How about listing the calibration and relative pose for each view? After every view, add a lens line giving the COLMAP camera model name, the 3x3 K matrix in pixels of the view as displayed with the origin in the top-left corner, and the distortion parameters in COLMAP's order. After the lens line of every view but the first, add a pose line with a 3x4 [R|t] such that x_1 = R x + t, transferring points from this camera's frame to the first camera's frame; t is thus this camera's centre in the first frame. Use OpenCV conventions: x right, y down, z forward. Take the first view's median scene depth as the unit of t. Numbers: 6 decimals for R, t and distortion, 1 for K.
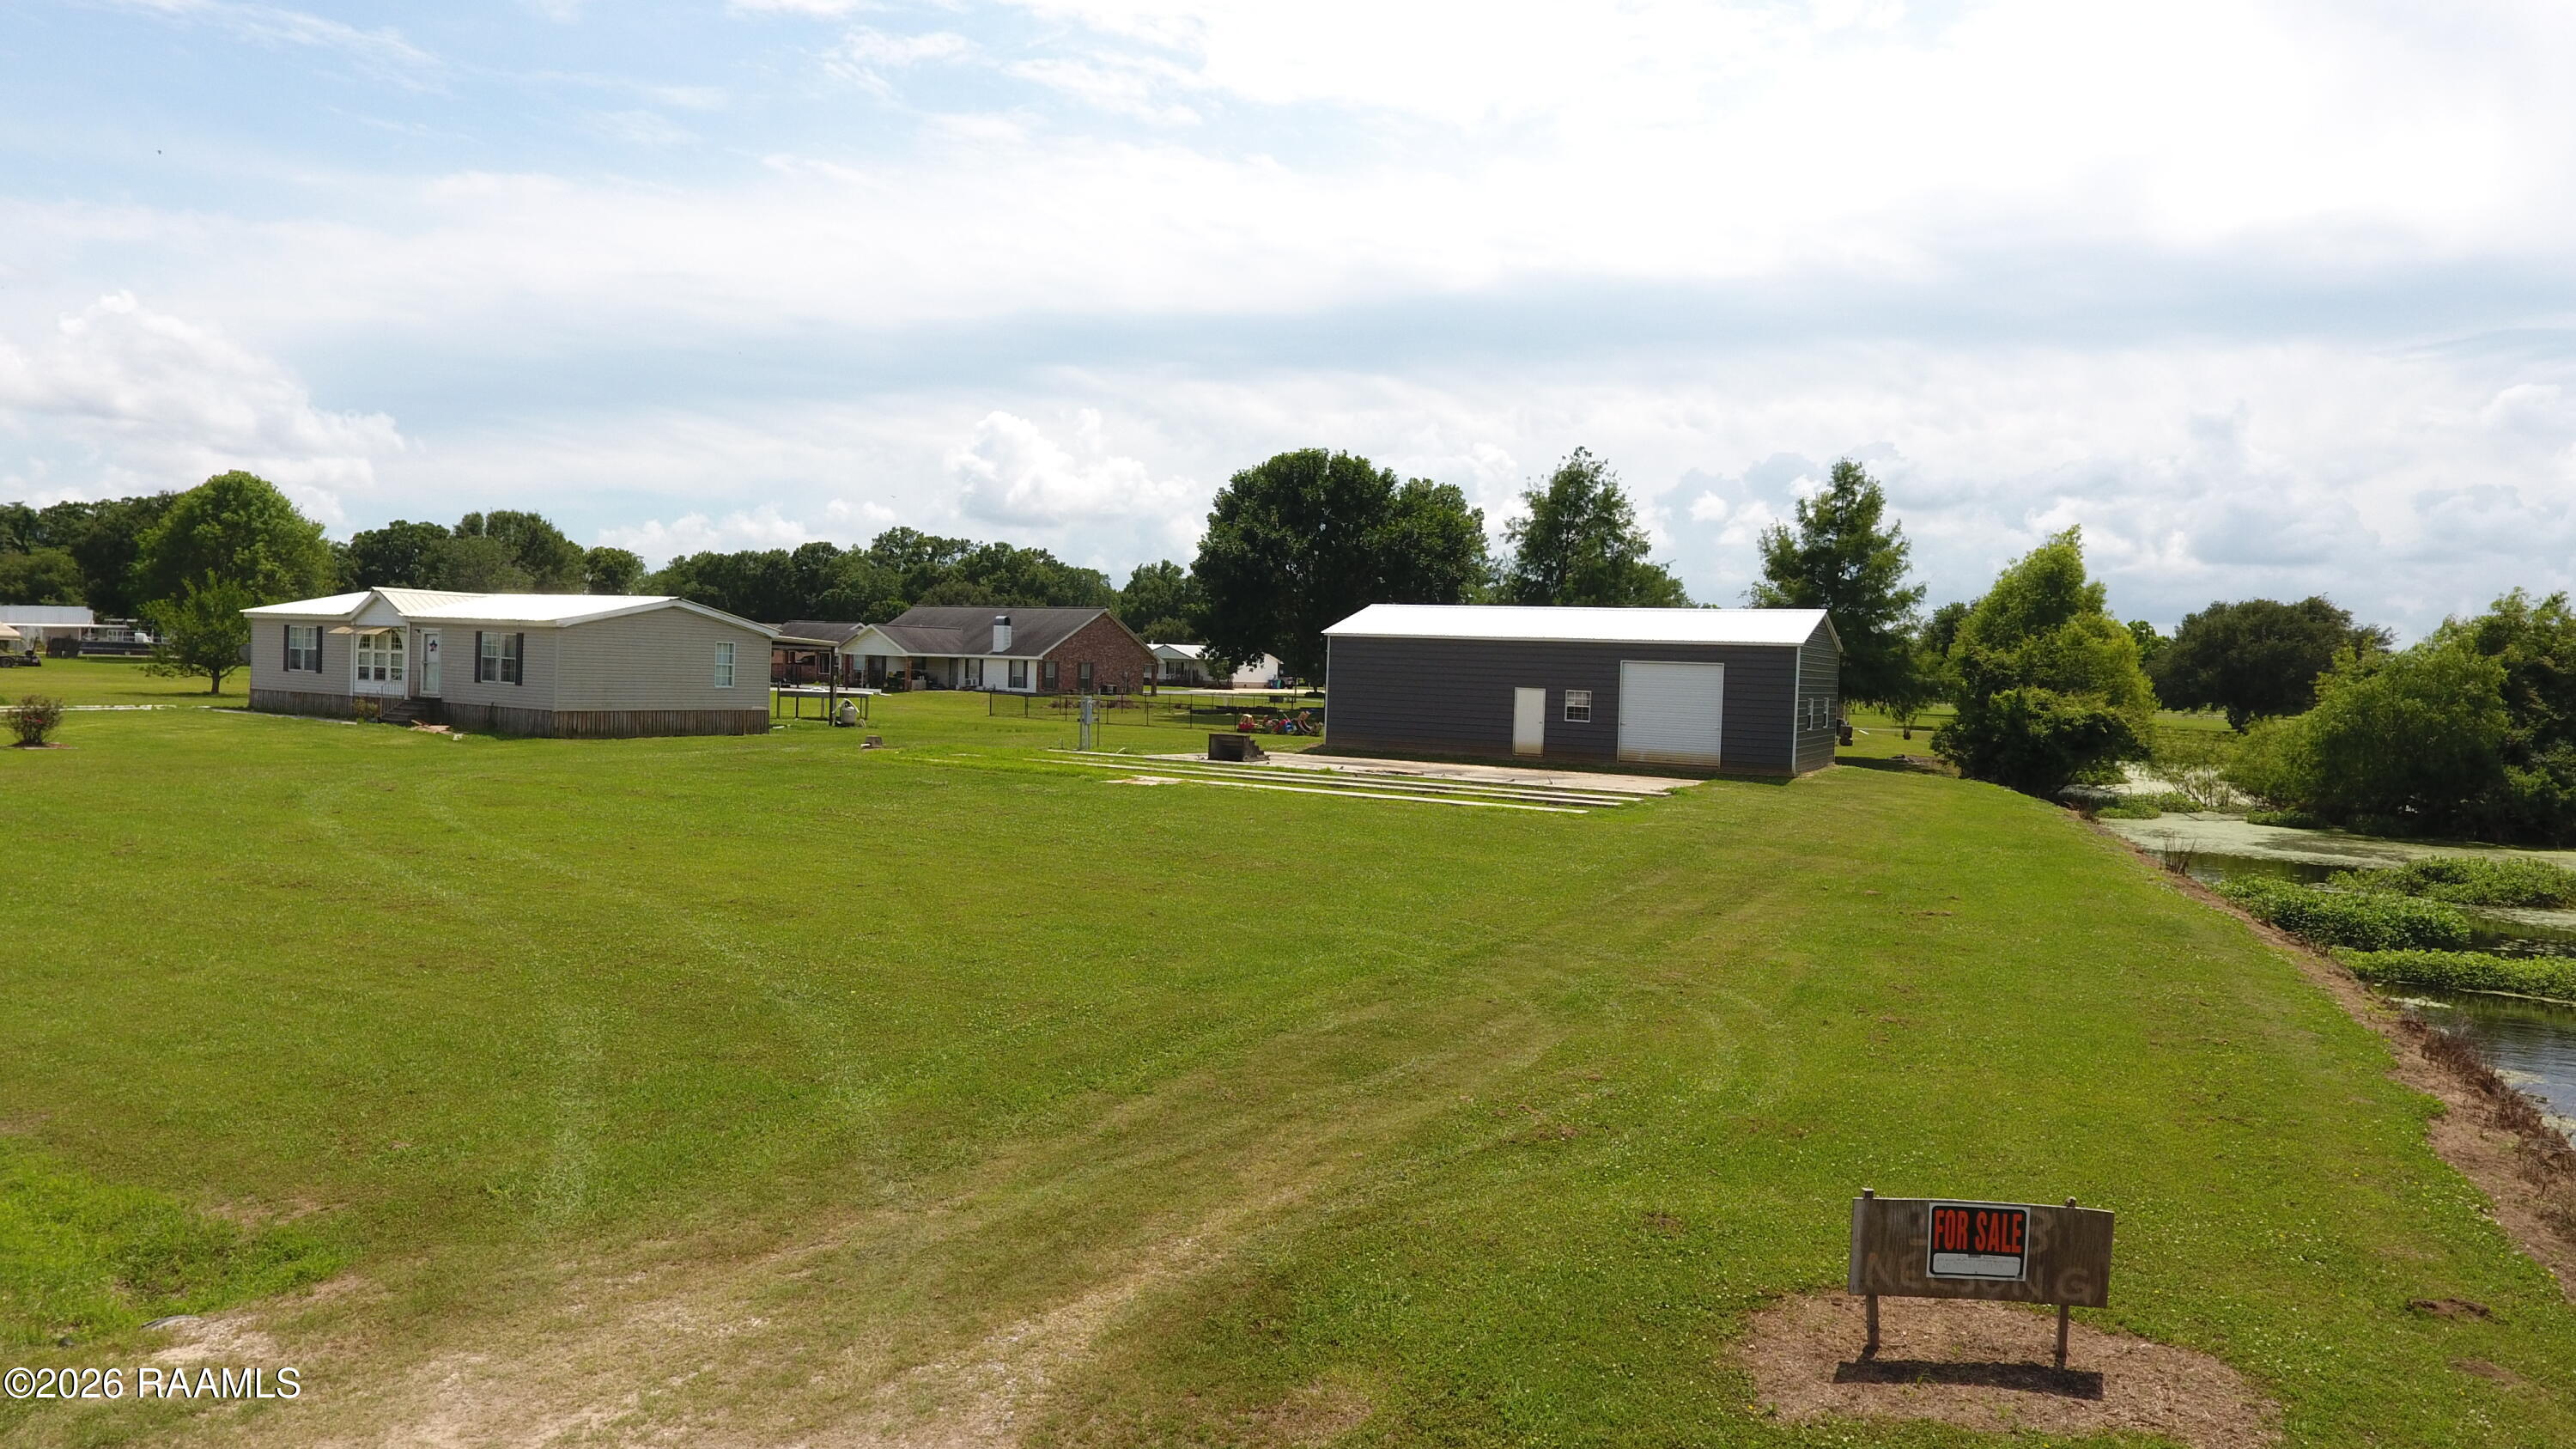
lens RADIAL K [[1486.9, 0, 1304.4], [0, 1486.9, 711.3], [0, 0, 1]] dist [-0.005300, -0.002918]
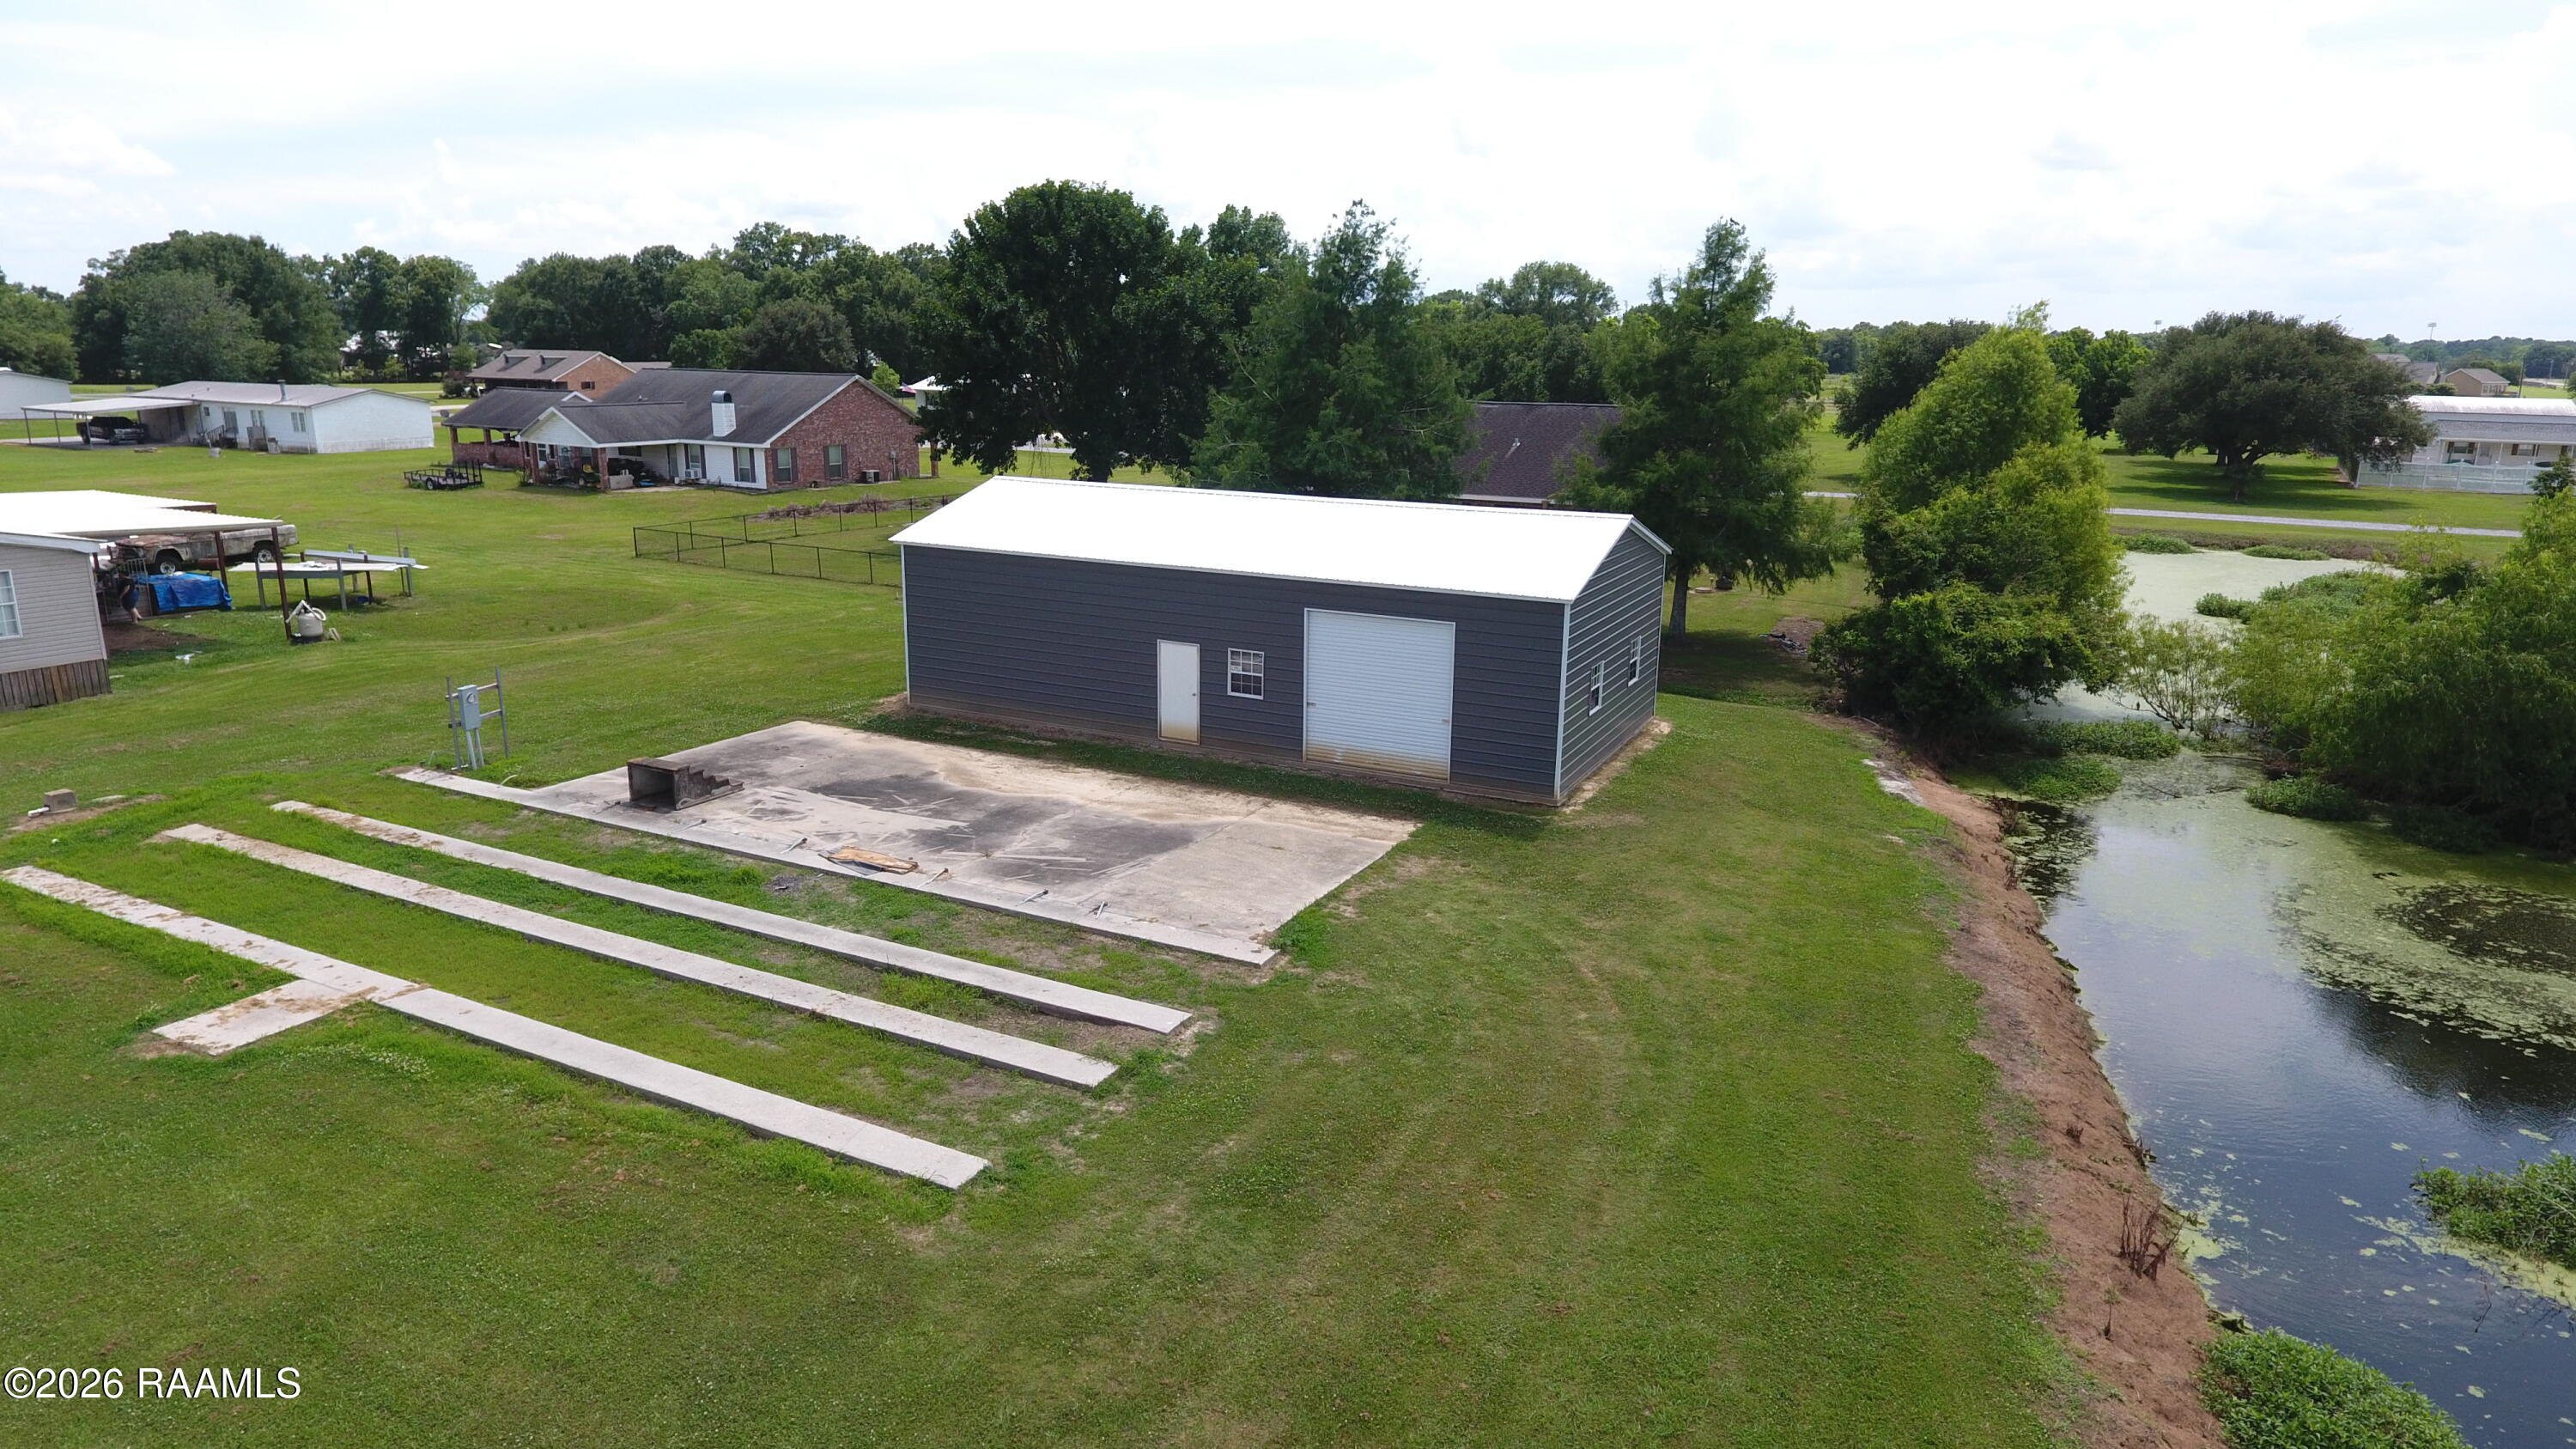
lens RADIAL K [[1486.9, 0, 1290.3], [0, 1486.9, 723.1], [0, 0, 1]] dist [-0.005300, -0.002918]
pose [[0.999638, -0.022074, 0.015387, 0.107359], [0.018224, 0.976132, 0.216410, -0.068419], [-0.019797, -0.216051, 0.976181, 0.201215]]
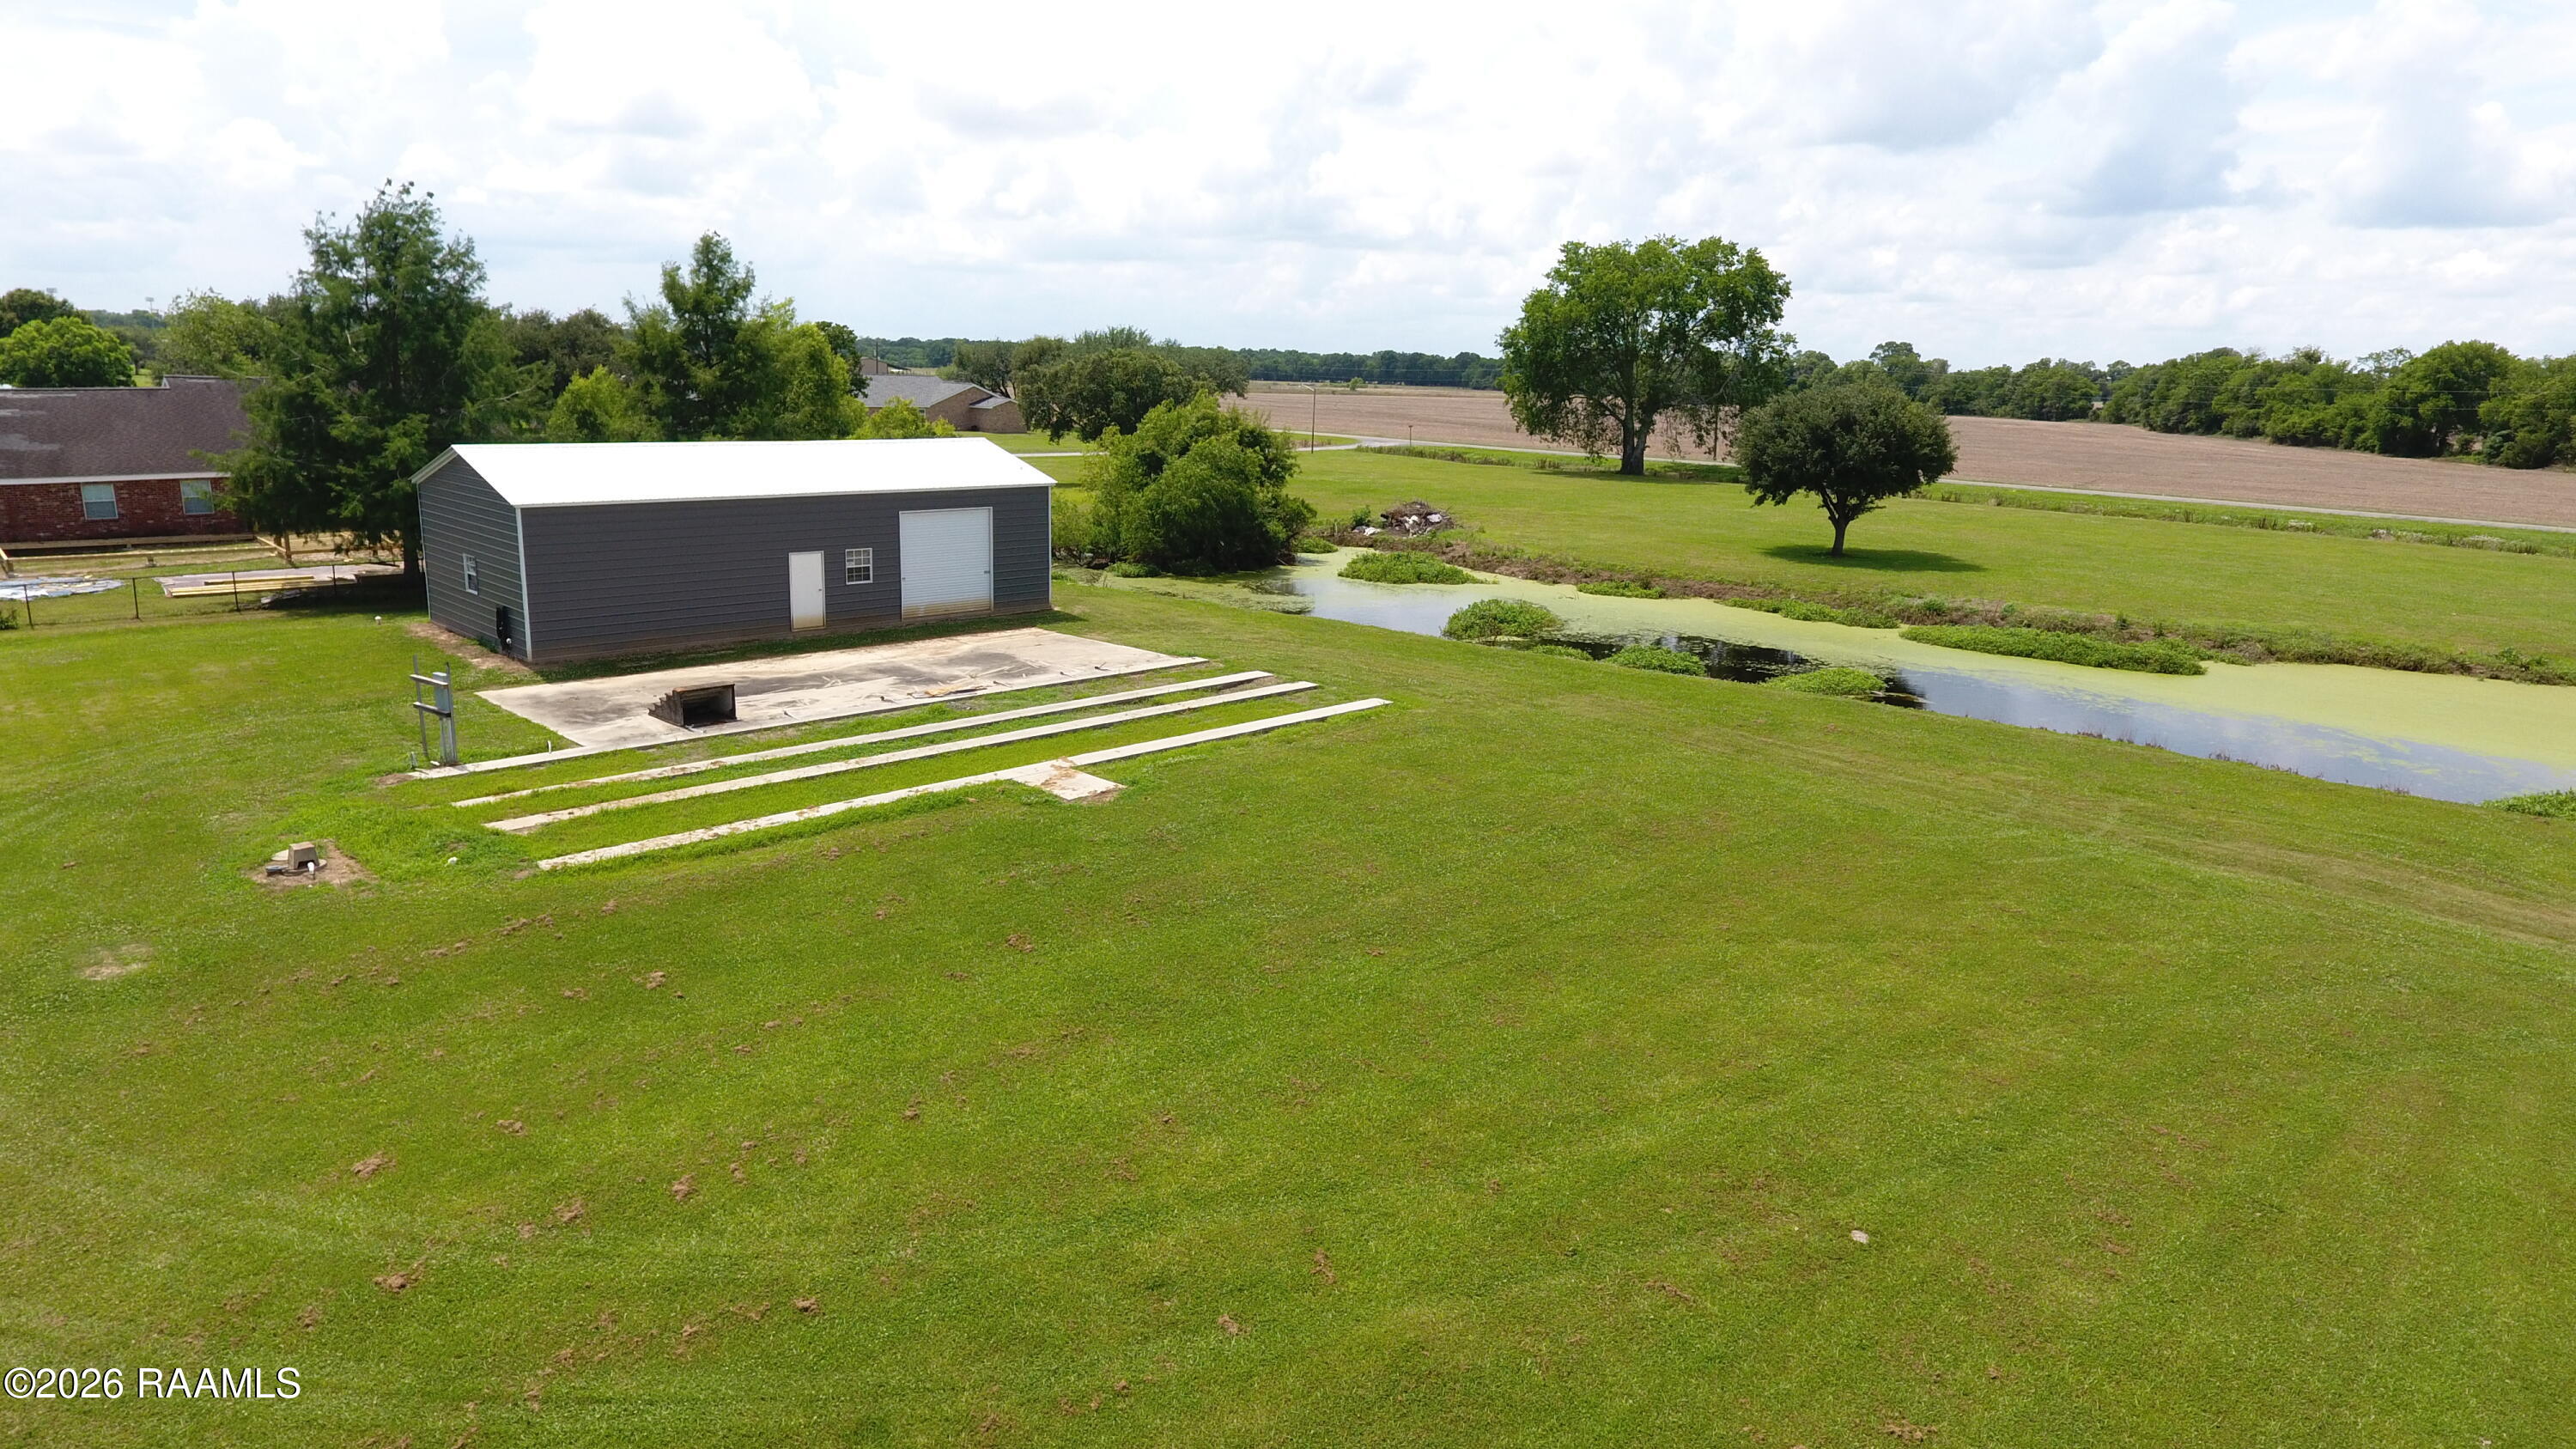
lens RADIAL K [[1486.9, 0, 1296.1], [0, 1486.9, 722.3], [0, 0, 1]] dist [-0.005300, -0.002918]
pose [[0.290049, -0.241268, 0.926100, -0.329122], [0.006836, 0.968197, 0.250094, -0.075011], [-0.956987, -0.066209, 0.282474, 0.271791]]
